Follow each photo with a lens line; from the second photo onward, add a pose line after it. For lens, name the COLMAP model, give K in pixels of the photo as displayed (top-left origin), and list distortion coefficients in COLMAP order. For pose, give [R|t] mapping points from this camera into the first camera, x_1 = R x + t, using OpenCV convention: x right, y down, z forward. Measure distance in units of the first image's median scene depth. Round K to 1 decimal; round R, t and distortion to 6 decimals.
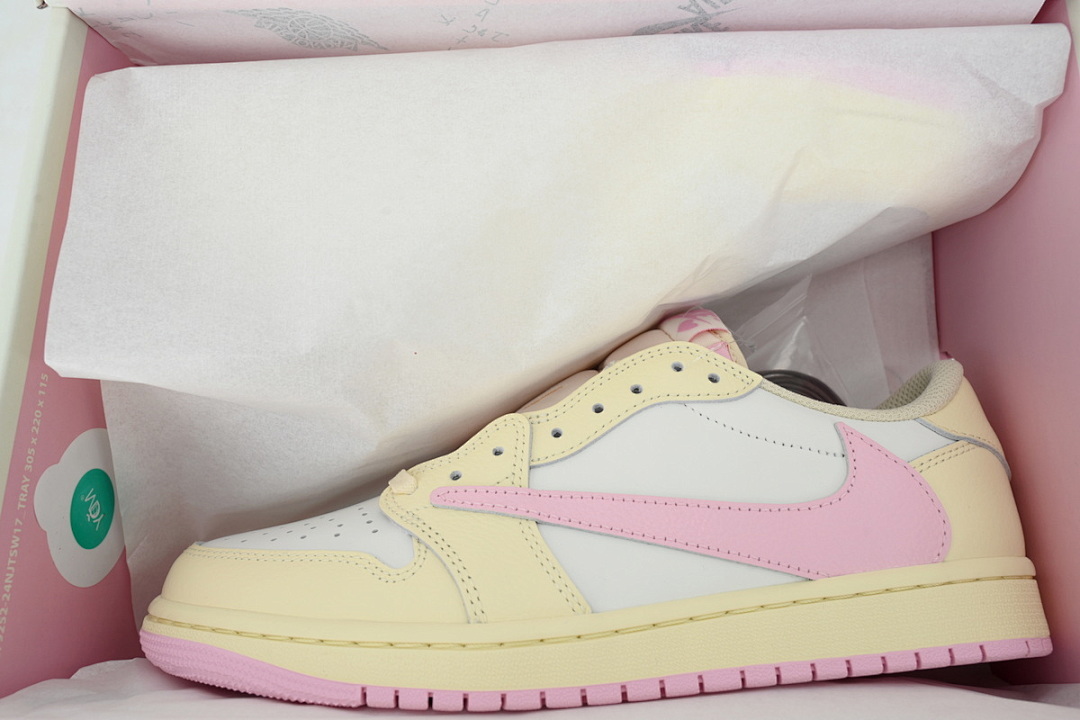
lens RADIAL K [[834.8, 0, 543.9], [0, 834.8, 358.4], [0, 0, 1]] dist [0.008792, 0.004760]
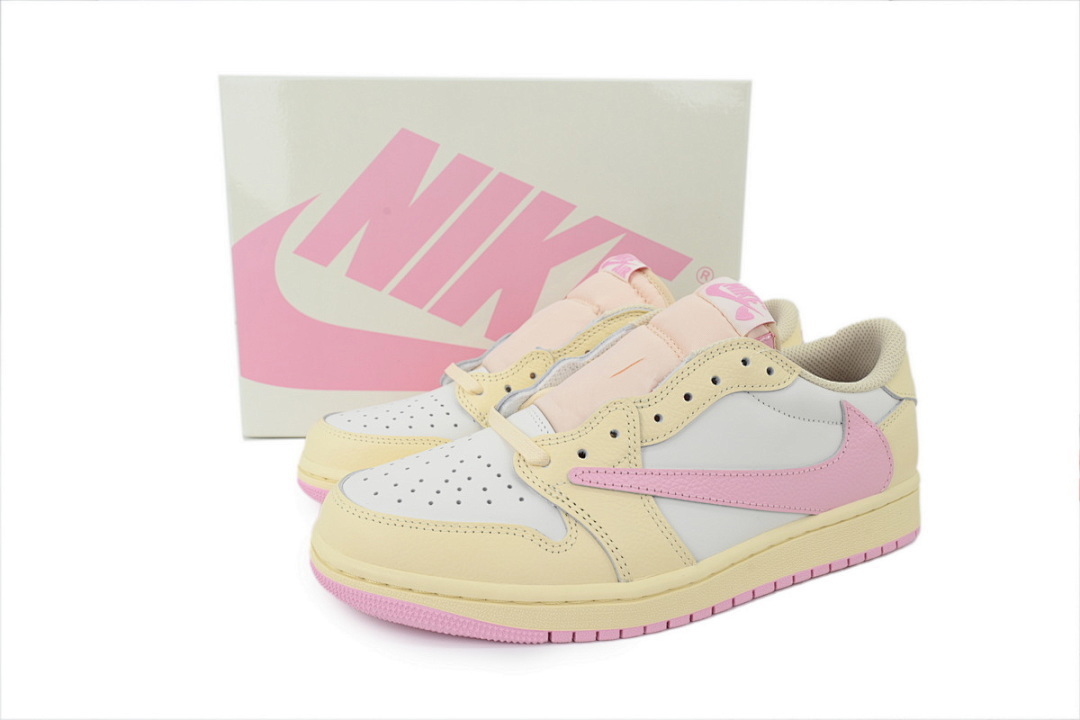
lens RADIAL K [[767.2, 0, 542.7], [0, 767.2, 359.6], [0, 0, 1]] dist [-0.000915, 0.004588]
pose [[0.954199, -0.018535, 0.298599, -0.527361], [-0.107119, 0.910742, 0.398842, -0.463203], [-0.279339, -0.412560, 0.867043, 0.074413]]
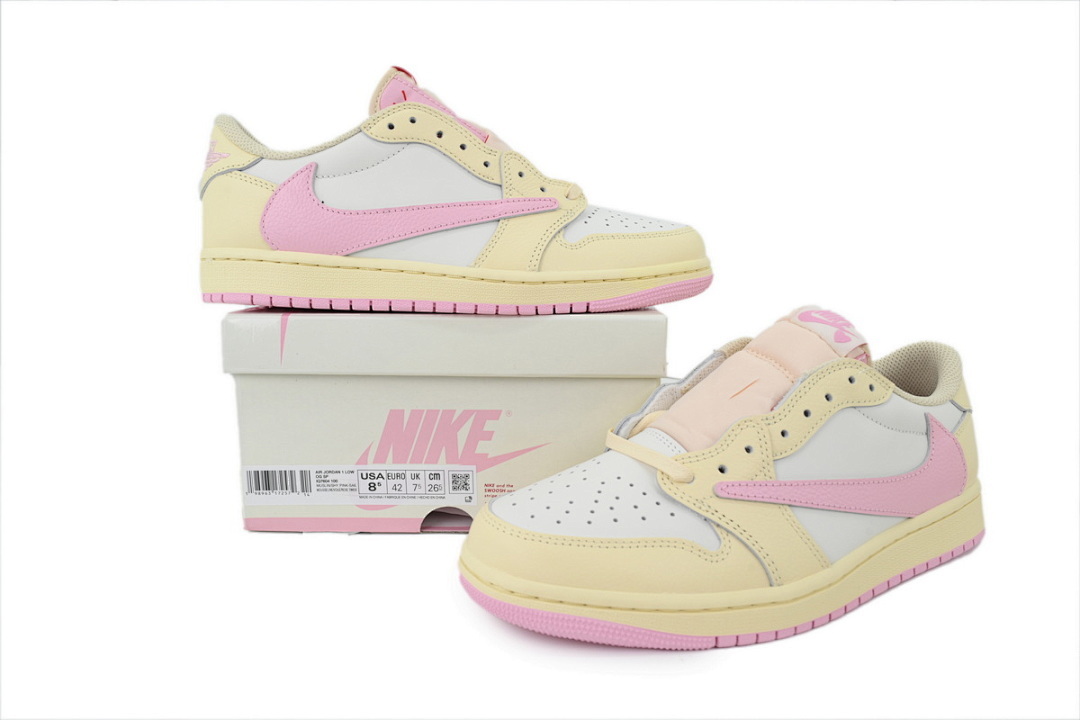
lens RADIAL K [[767.2, 0, 539.0], [0, 767.2, 355.1], [0, 0, 1]] dist [-0.000915, 0.004588]
pose [[0.914849, -0.026911, 0.402897, -0.912720], [-0.118217, 0.936208, 0.330967, -0.427290], [-0.386102, -0.350414, 0.853308, 0.121961]]
